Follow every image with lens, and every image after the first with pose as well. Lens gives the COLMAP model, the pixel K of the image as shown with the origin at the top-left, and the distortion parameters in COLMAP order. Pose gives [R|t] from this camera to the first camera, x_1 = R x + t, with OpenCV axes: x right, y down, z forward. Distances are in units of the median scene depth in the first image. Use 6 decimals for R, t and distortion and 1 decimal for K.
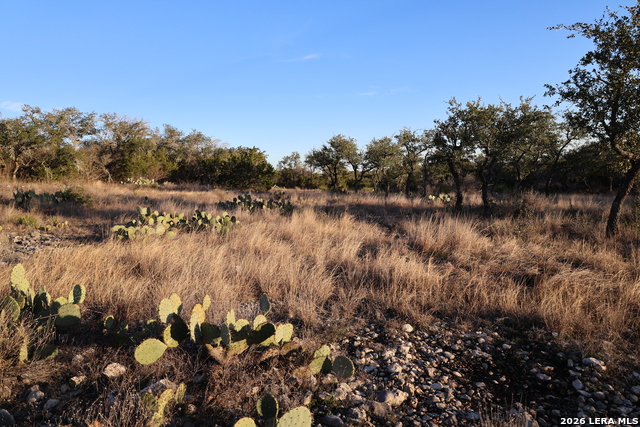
lens RADIAL K [[456.9, 0, 320.0], [0, 456.9, 213.5], [0, 0, 1]] dist [0.005305, -0.000204]
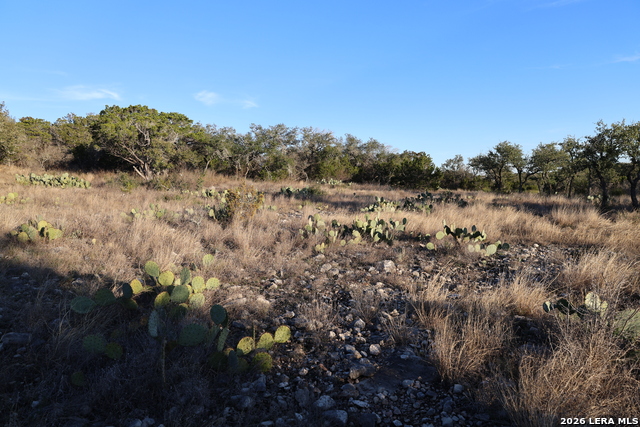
lens RADIAL K [[456.9, 0, 320.0], [0, 456.9, 213.5], [0, 0, 1]] dist [0.005305, -0.000204]
pose [[0.943331, 0.031575, -0.330348, -0.008430], [-0.032763, 0.999461, 0.001975, 0.012927], [0.330232, 0.008960, 0.943857, -0.167126]]
